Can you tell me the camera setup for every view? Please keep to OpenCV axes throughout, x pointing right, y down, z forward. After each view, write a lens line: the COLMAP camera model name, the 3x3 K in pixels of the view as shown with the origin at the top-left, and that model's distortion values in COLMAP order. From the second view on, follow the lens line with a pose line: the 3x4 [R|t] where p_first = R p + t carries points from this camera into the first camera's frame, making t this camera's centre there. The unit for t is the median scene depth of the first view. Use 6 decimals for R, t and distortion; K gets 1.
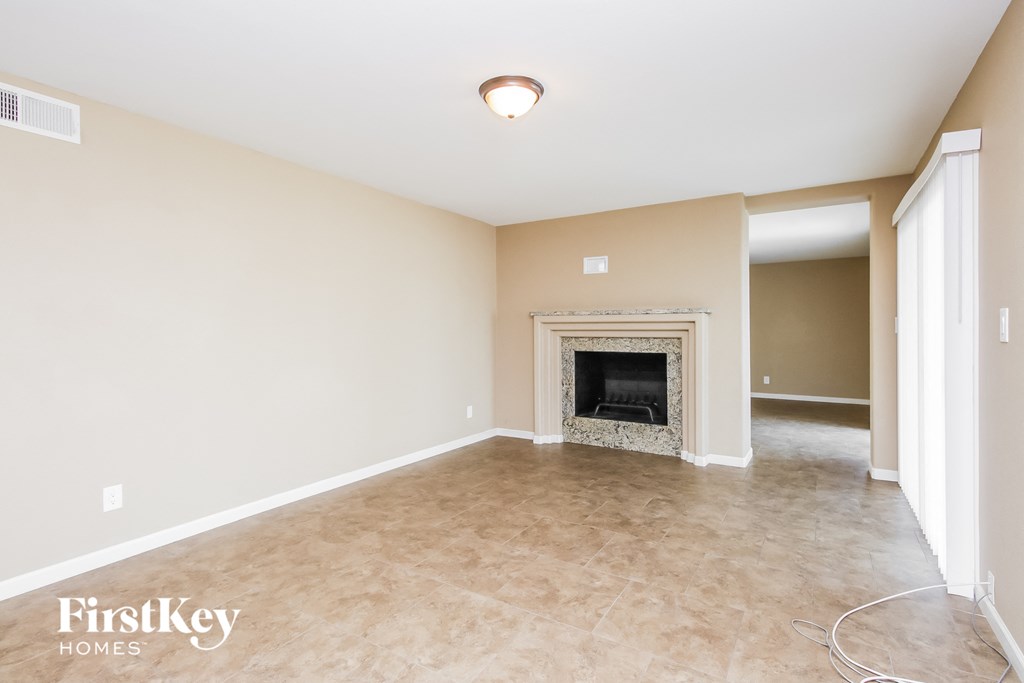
lens RADIAL K [[501.1, 0, 503.6], [0, 501.1, 323.0], [0, 0, 1]] dist [0.011660, -0.001992]
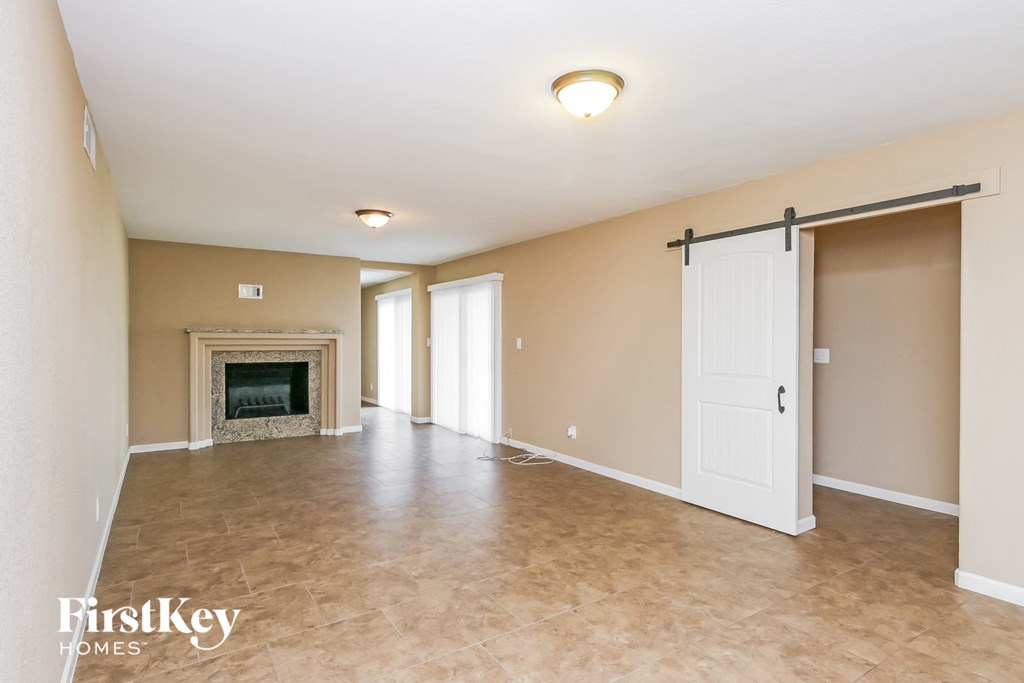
lens RADIAL K [[549.6, 0, 513.0], [0, 549.6, 342.0], [0, 0, 1]] dist [-0.001944, -0.000040]
pose [[0.415075, 0.000484, 0.909787, -0.773851], [-0.010979, 0.999930, 0.004477, -0.006415], [-0.909721, -0.011847, 0.415051, -0.132176]]
